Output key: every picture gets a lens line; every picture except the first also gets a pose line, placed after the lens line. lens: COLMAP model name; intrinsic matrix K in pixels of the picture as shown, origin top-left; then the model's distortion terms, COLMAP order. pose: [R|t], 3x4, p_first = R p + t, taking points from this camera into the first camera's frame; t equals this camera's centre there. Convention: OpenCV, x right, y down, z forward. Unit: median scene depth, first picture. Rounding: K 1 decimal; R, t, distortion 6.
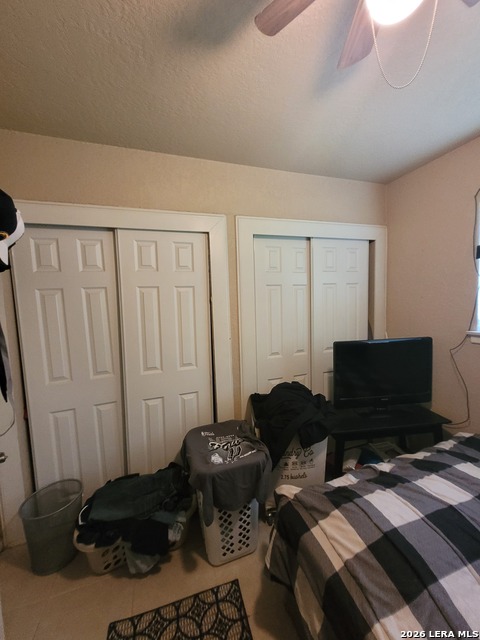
lens RADIAL K [[249.3, 0, 240.7], [0, 249.3, 322.8], [0, 0, 1]] dist [0.013628, -0.001788]
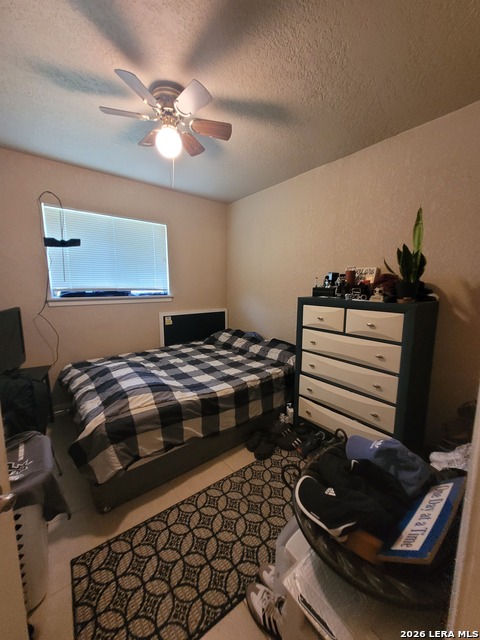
lens RADIAL K [[249.3, 0, 239.0], [0, 249.3, 319.7], [0, 0, 1]] dist [0.013628, -0.001788]
pose [[-0.341860, -0.100266, 0.934387, -1.141651], [0.087918, 0.986519, 0.138026, 0.076797], [-0.935629, 0.129335, -0.328436, 0.696418]]
